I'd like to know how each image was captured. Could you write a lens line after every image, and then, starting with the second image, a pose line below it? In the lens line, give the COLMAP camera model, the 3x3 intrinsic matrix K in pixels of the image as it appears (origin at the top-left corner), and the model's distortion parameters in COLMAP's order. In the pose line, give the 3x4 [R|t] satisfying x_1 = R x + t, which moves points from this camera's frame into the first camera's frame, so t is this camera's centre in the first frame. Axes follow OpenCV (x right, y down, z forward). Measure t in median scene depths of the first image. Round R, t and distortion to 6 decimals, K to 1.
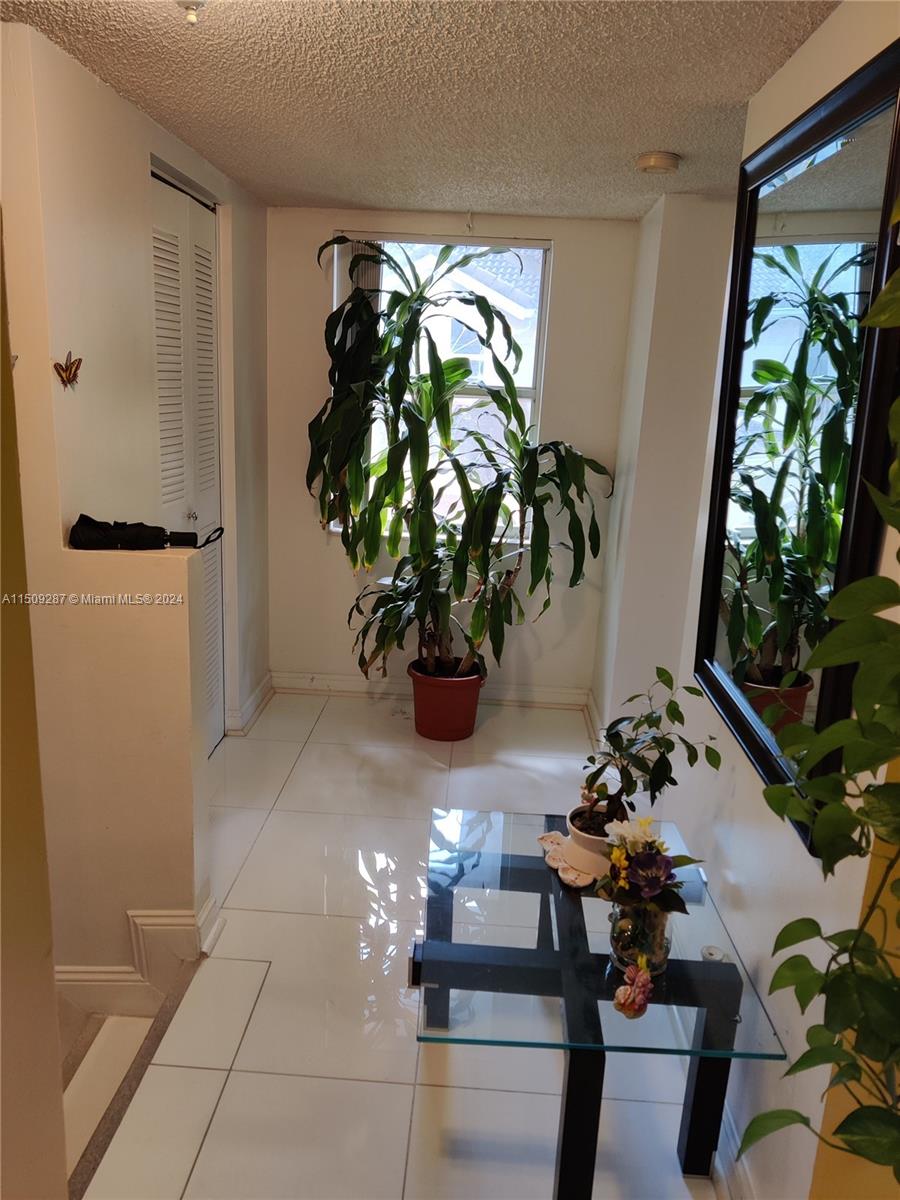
lens RADIAL K [[912.1, 0, 448.7], [0, 912.1, 601.1], [0, 0, 1]] dist [0.074338, -0.000374]
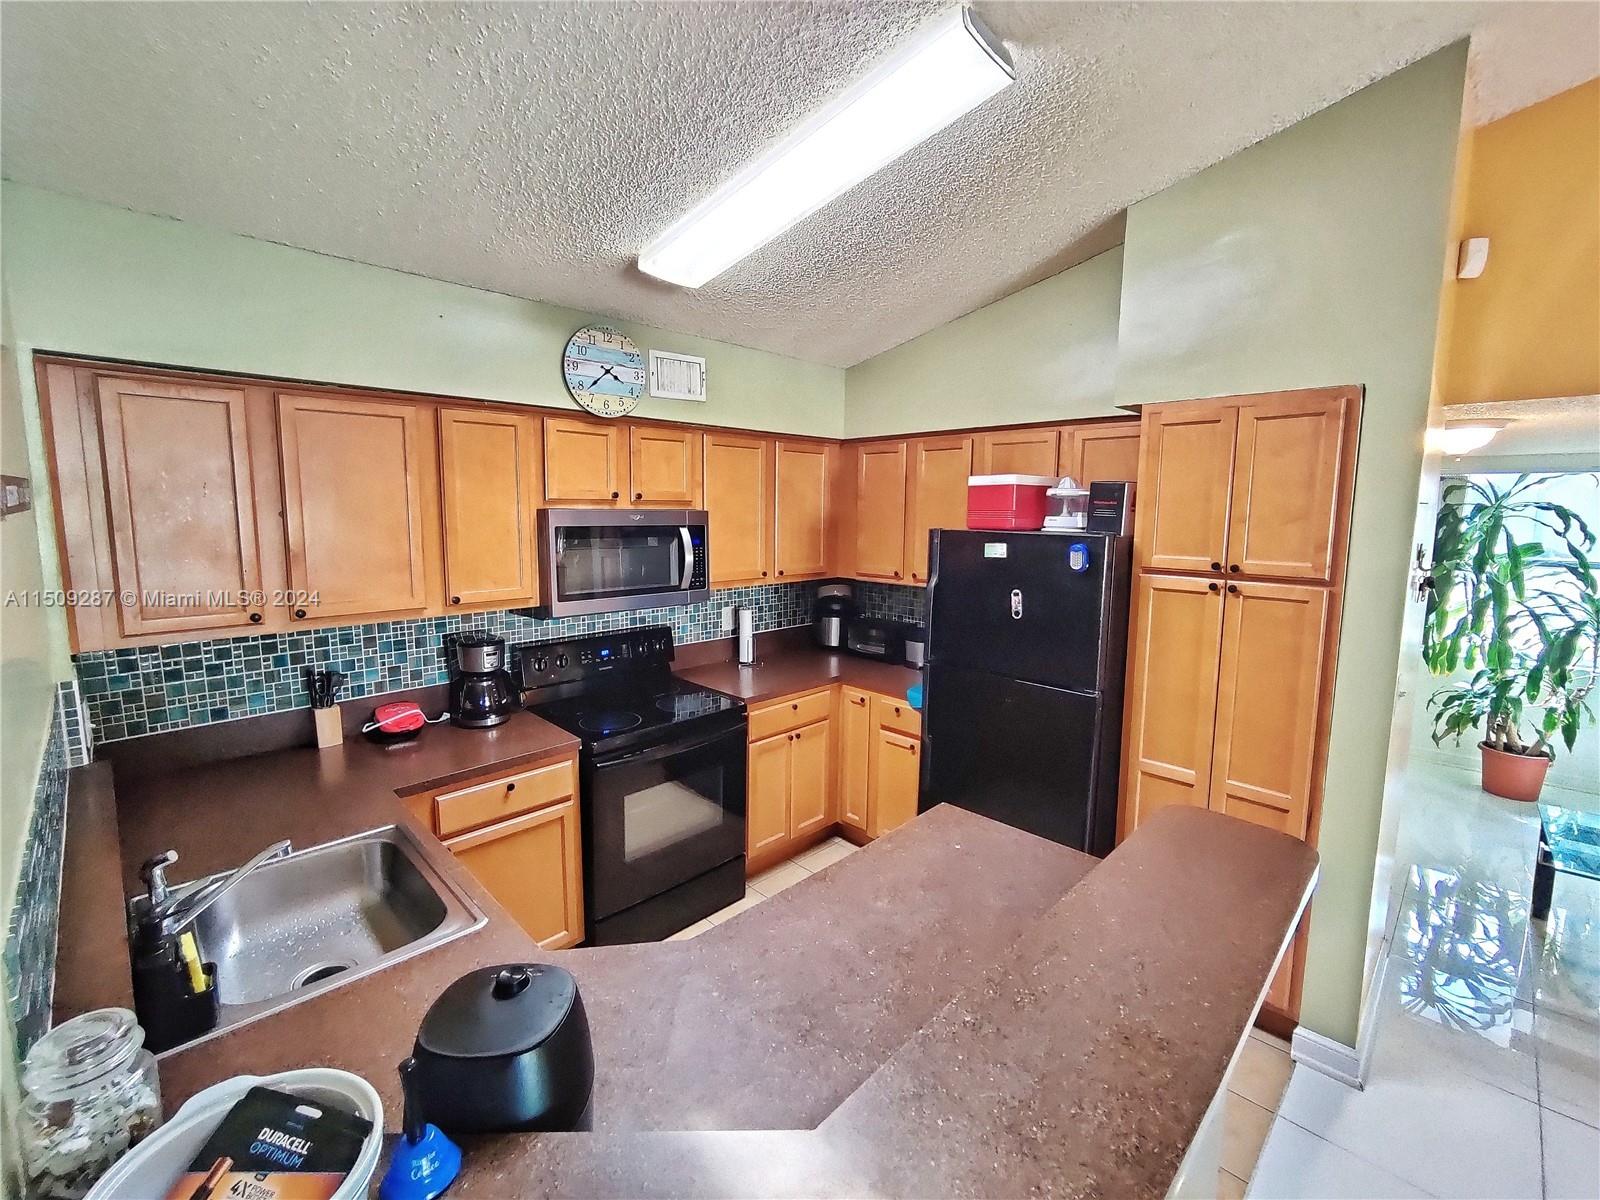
lens RADIAL K [[688.9, 0, 790.3], [0, 688.9, 591.0], [0, 0, 1]] dist [-0.005500, -0.000406]
pose [[0.724673, 0.036904, -0.688105, -0.101800], [-0.145987, 0.984121, -0.100966, 0.106251], [0.673452, 0.173622, 0.718553, -0.638181]]
